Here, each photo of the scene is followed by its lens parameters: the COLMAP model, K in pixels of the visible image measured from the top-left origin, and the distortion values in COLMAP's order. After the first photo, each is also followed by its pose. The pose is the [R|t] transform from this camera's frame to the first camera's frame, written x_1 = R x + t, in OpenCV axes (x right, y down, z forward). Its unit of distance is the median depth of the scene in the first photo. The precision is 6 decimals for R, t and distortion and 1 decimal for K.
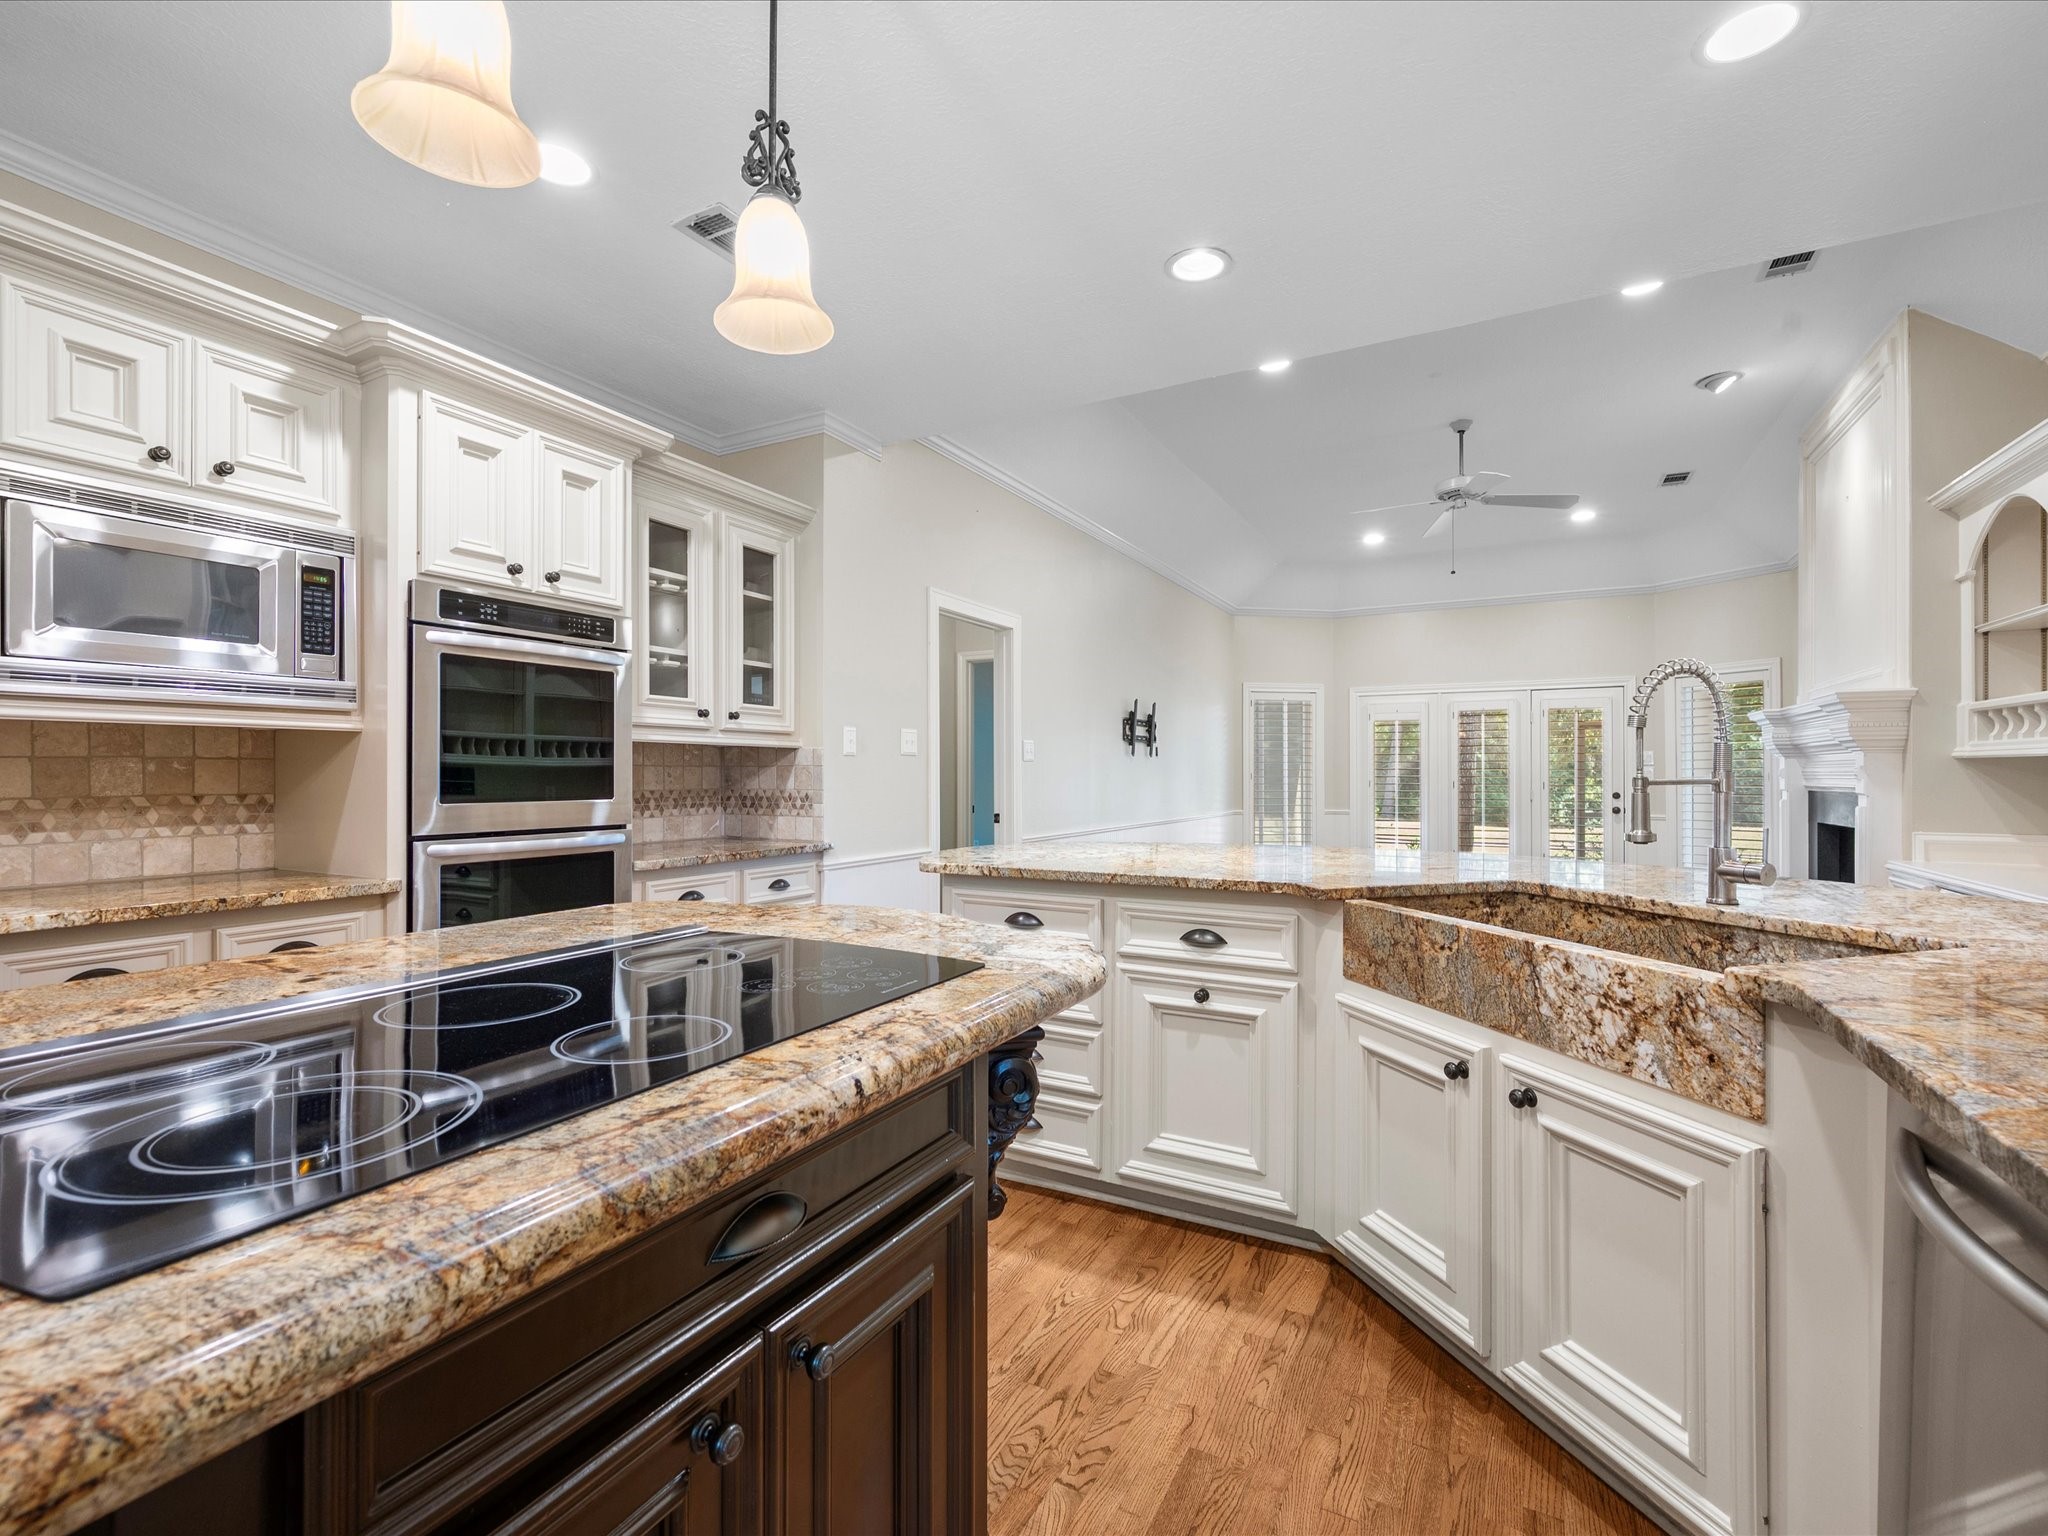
lens RADIAL K [[911.4, 0, 1027.0], [0, 911.4, 771.5], [0, 0, 1]] dist [-0.003163, -0.000728]
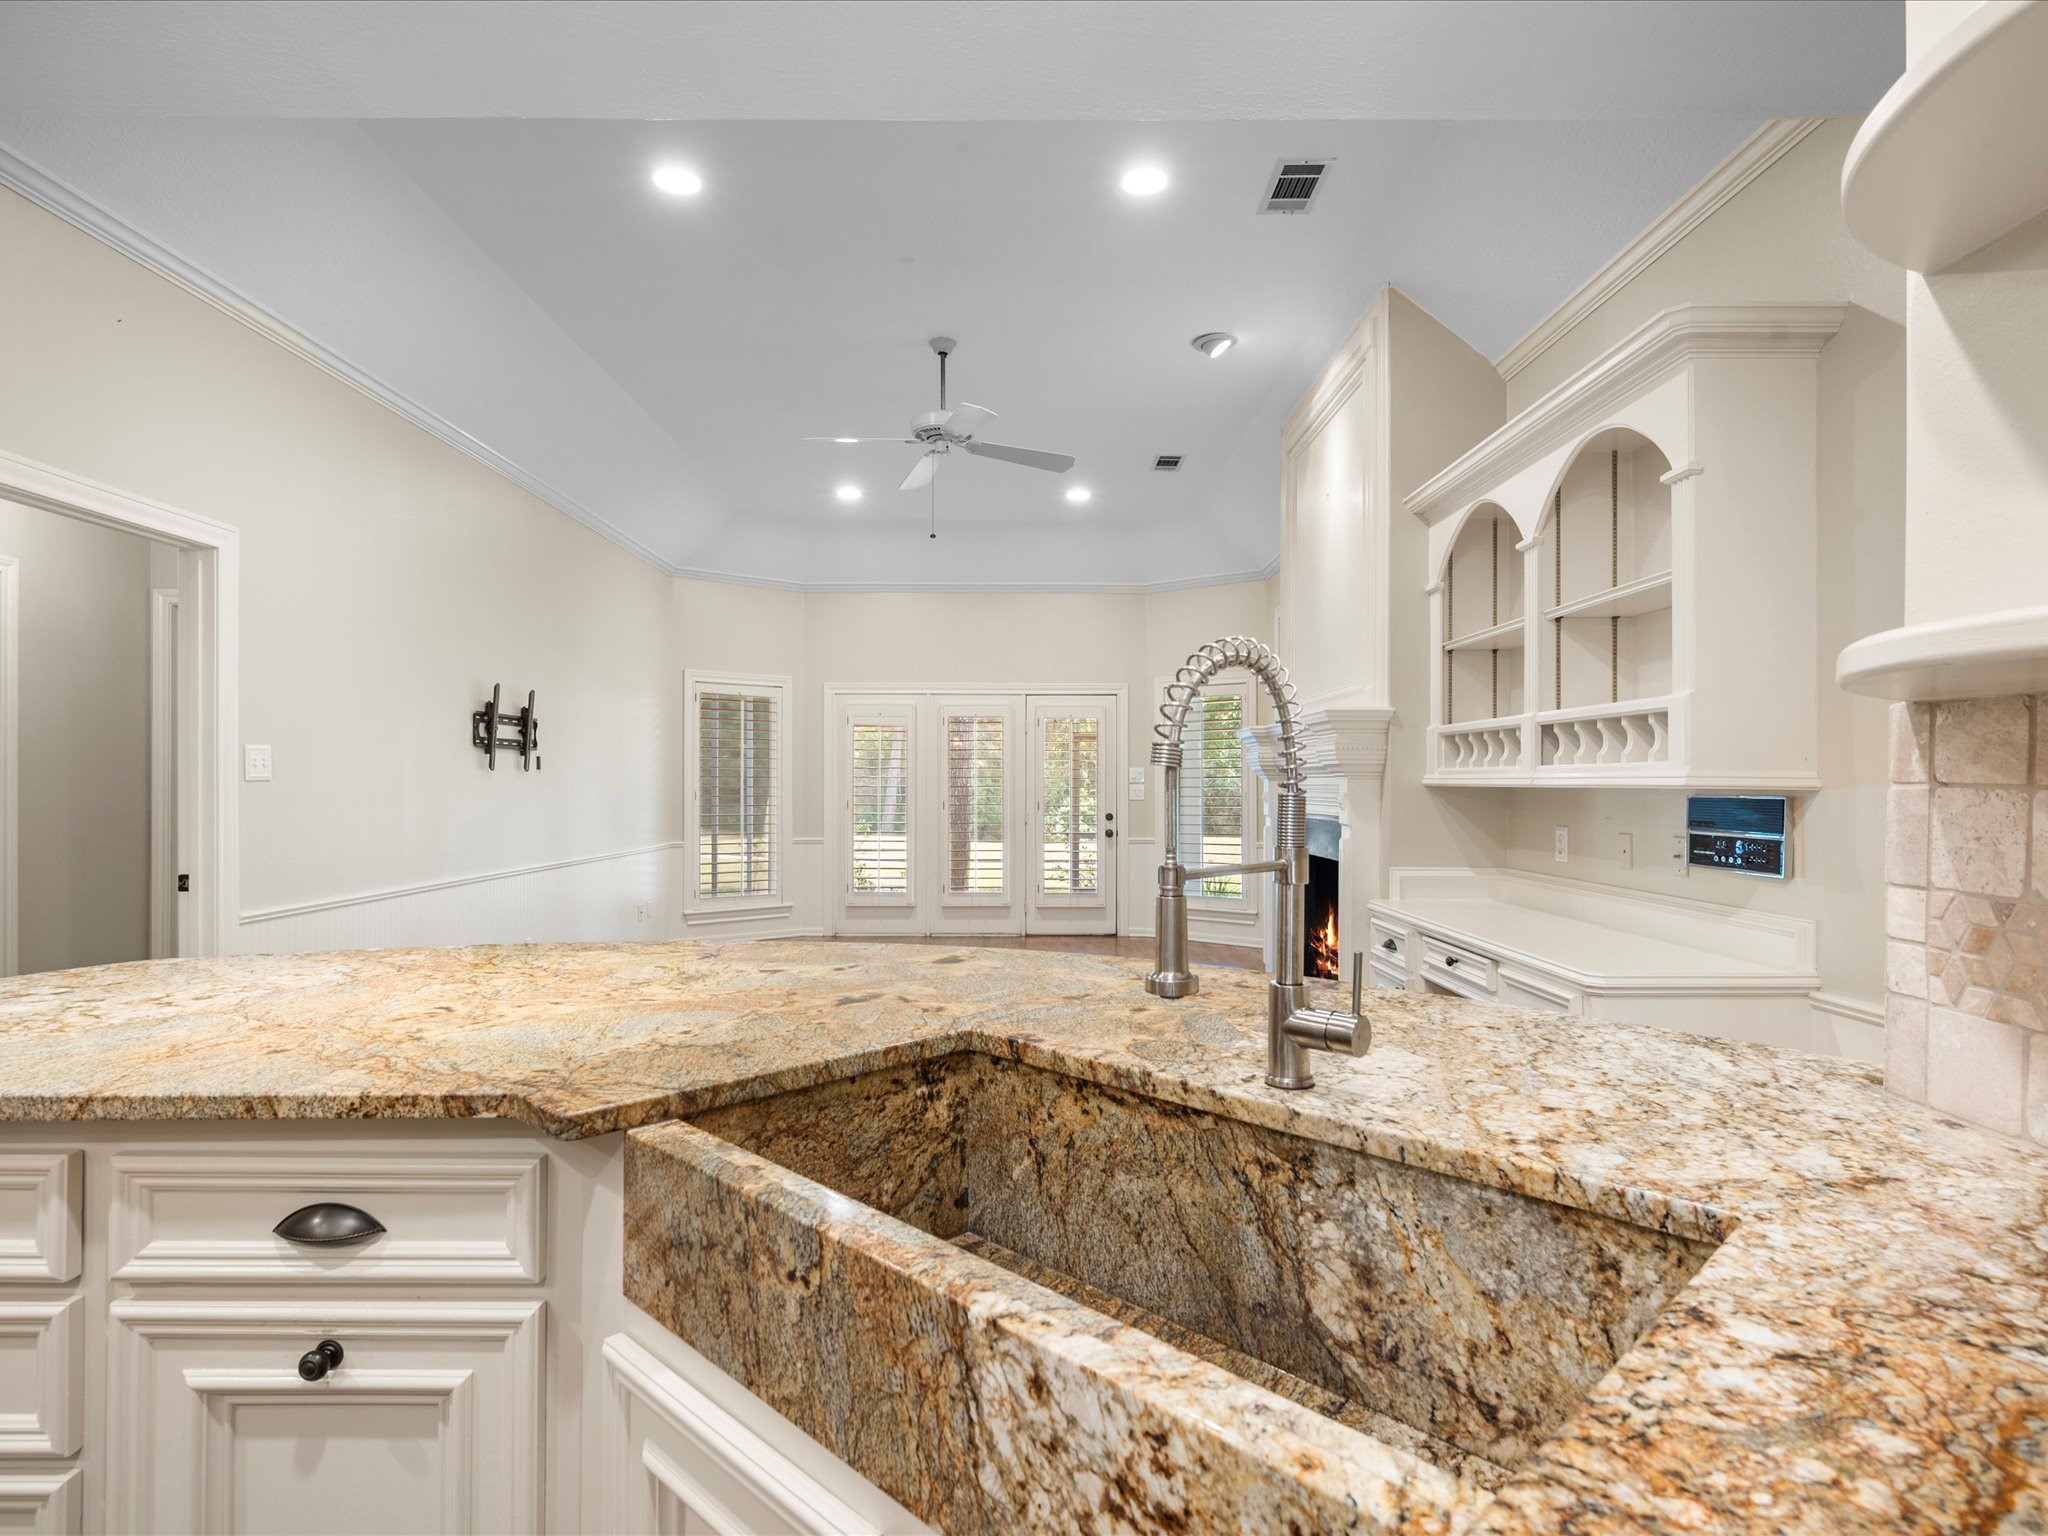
lens RADIAL K [[911.4, 0, 1027.0], [0, 911.4, 771.5], [0, 0, 1]] dist [-0.003163, -0.000728]
pose [[0.881137, 0.001848, 0.472858, 0.283481], [-0.003554, 0.999990, 0.002715, -0.036765], [-0.472848, -0.004073, 0.881135, 0.461726]]
